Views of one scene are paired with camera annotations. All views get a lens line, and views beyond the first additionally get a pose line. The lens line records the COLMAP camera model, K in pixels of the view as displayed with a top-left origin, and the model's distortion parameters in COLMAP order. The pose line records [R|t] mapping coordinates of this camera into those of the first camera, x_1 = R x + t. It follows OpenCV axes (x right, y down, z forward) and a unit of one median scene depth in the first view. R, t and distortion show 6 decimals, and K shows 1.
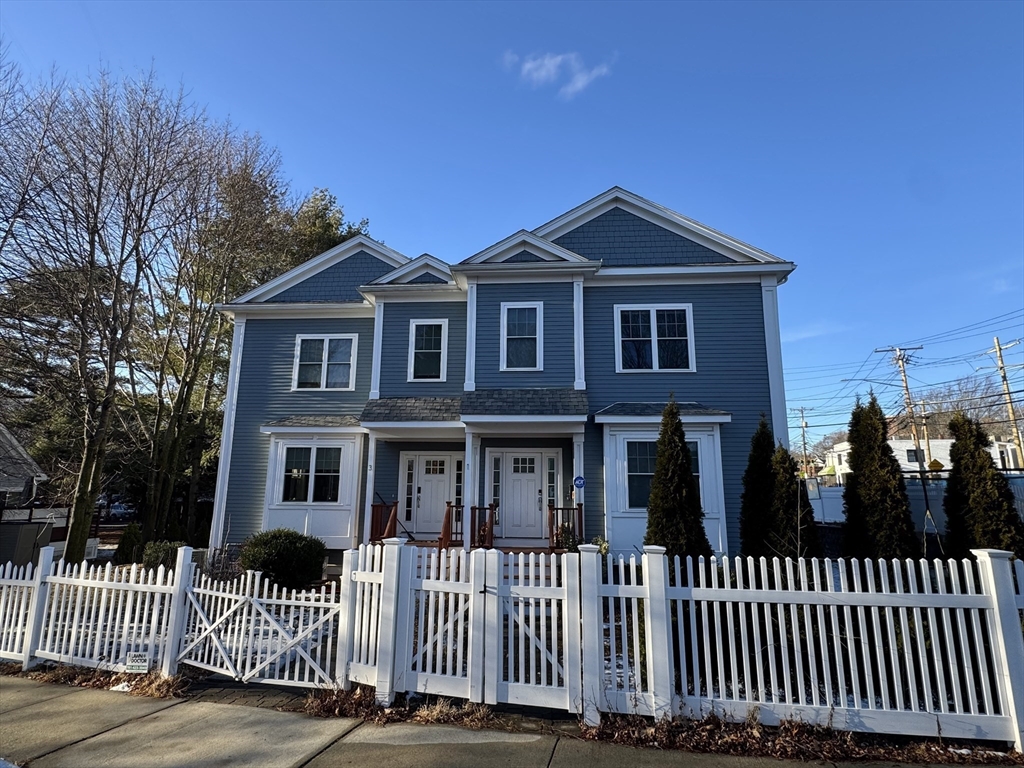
lens RADIAL K [[533.2, 0, 512.0], [0, 533.2, 384.0], [0, 0, 1]] dist [0.001876, 0.000097]
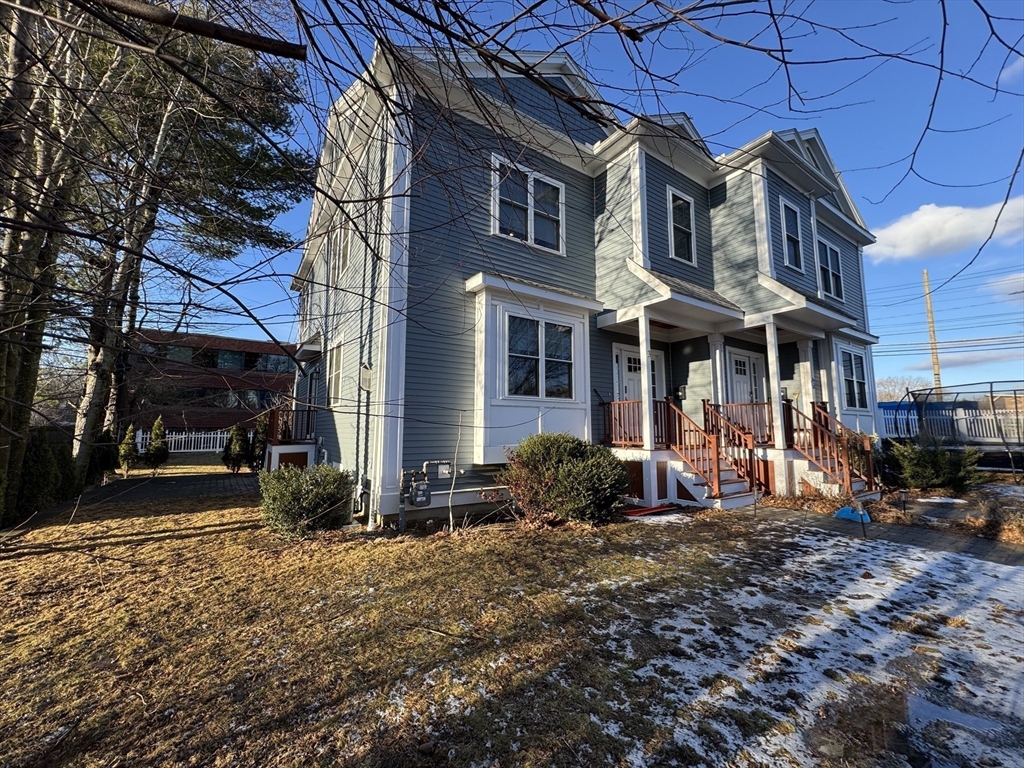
lens RADIAL K [[445.6, 0, 489.6], [0, 445.6, 382.9], [0, 0, 1]] dist [-0.000579, -0.000008]
pose [[0.784198, 0.062492, 0.617356, -0.828310], [-0.119582, 0.991486, 0.051536, 0.185314], [-0.608880, -0.114238, 0.784994, 0.591965]]
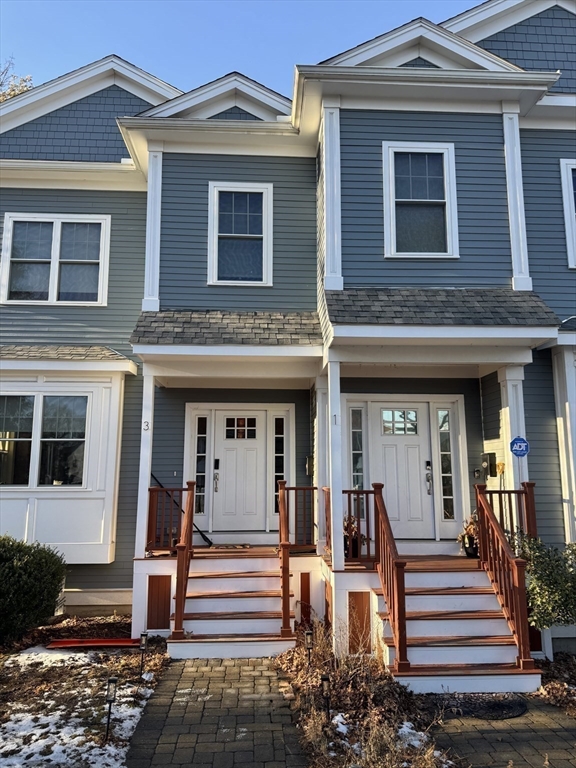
lens RADIAL K [[539.0, 0, 288.0], [0, 539.0, 384.0], [0, 0, 1]] dist [0.079887, -0.093734]
pose [[0.992767, 0.010602, 0.119588, -0.174532], [-0.015160, 0.999190, 0.037270, 0.082382], [-0.119096, -0.038814, 0.992124, 0.373423]]
